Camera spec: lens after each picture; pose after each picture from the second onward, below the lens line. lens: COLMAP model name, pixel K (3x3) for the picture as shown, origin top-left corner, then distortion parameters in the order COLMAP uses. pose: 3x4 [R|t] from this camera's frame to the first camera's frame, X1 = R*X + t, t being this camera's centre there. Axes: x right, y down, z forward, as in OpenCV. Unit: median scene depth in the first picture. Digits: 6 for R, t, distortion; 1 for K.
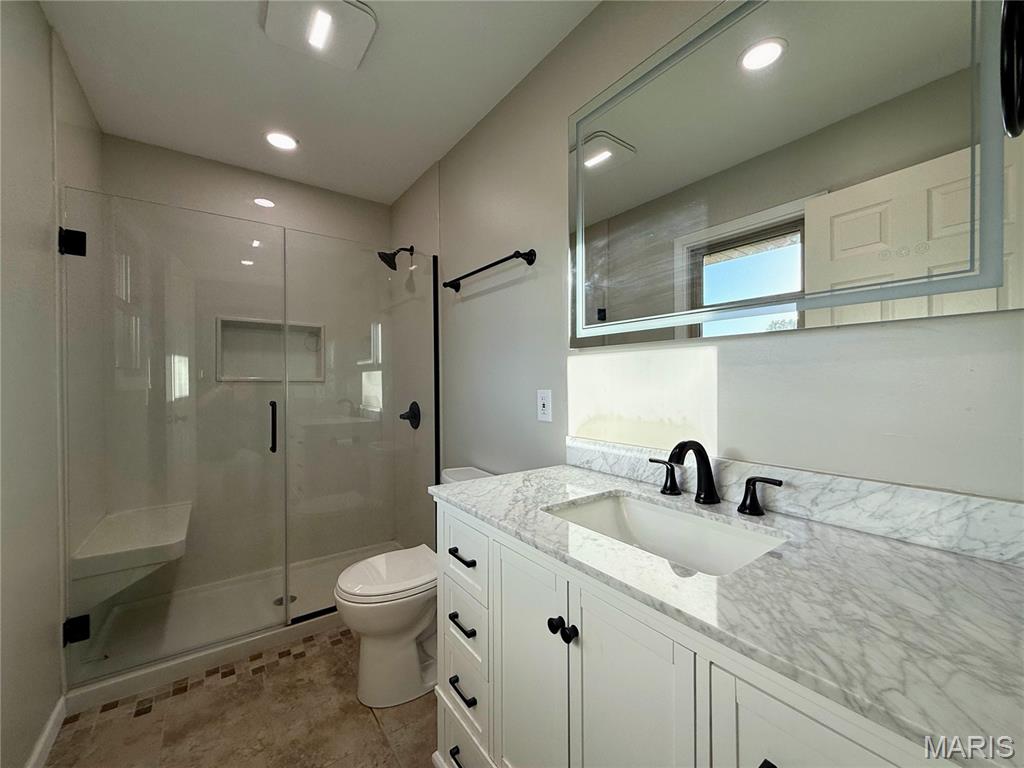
lens RADIAL K [[420.4, 0, 512.0], [0, 420.4, 384.0], [0, 0, 1]] dist [-0.008177, 0.000218]
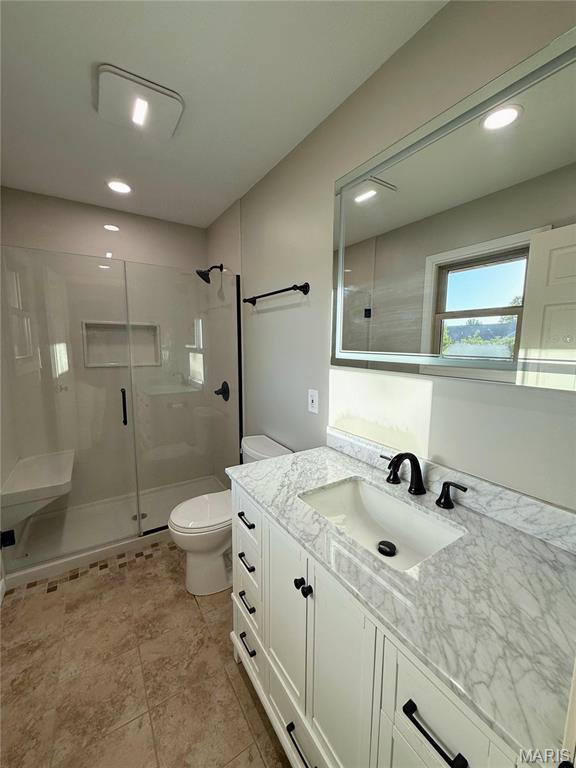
lens RADIAL K [[315.3, 0, 288.0], [0, 315.3, 384.0], [0, 0, 1]] dist [-0.008177, 0.000218]
pose [[0.998227, 0.019245, -0.056324, 0.056773], [-0.011993, 0.991911, 0.126368, -0.144367], [0.058300, -0.125469, 0.990383, -0.023319]]
